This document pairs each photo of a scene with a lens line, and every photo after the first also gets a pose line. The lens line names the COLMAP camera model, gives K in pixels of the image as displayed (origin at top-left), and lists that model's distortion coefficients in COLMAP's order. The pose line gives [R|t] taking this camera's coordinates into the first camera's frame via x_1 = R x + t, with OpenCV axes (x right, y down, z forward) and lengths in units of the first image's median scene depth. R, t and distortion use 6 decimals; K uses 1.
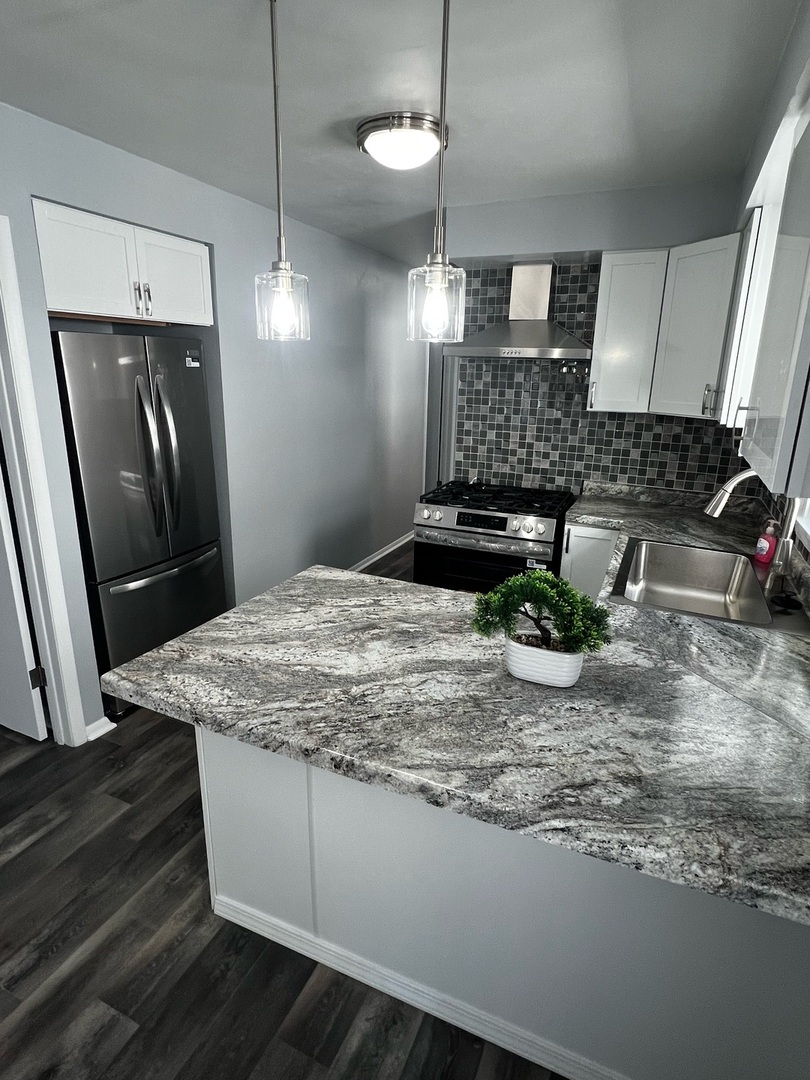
lens RADIAL K [[583.5, 0, 403.9], [0, 583.5, 538.8], [0, 0, 1]] dist [-0.002891, -0.000513]
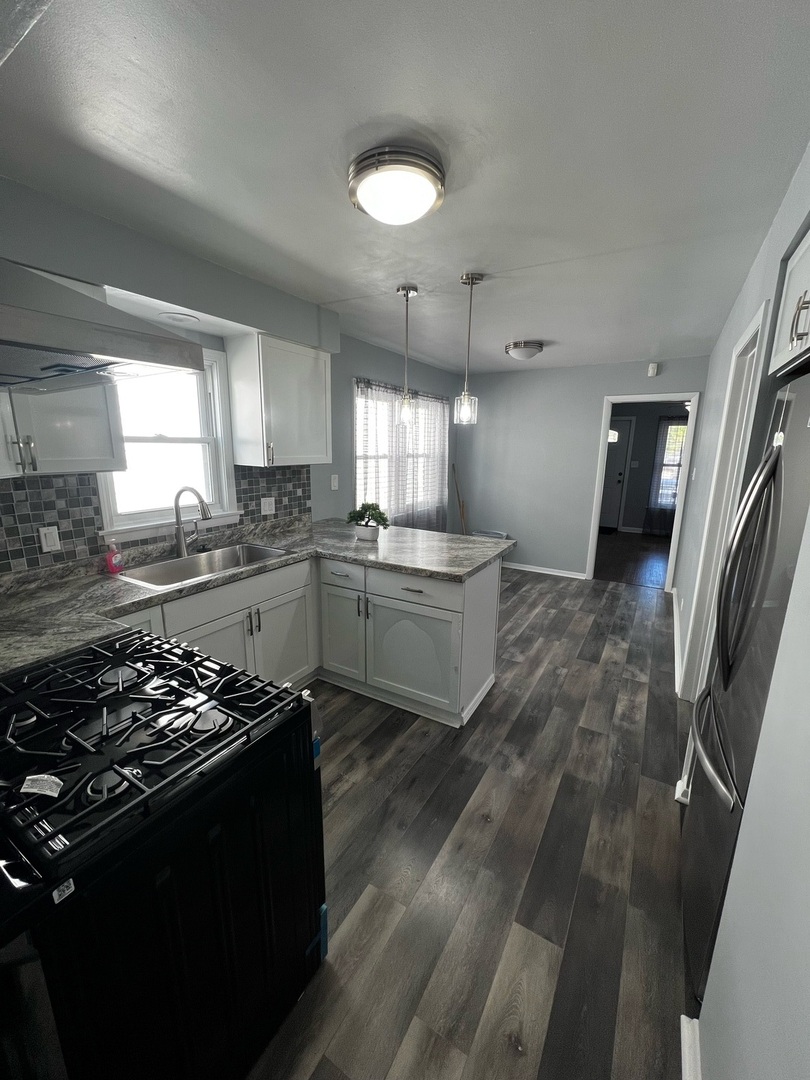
lens RADIAL K [[429.6, 0, 403.0], [0, 429.6, 539.3], [0, 0, 1]] dist [-0.000717, 0.000018]
pose [[-0.991389, -0.053744, 0.119414, -0.142404], [0.011121, 0.874050, 0.485709, -0.598436], [-0.130478, 0.482855, -0.865925, 2.092626]]
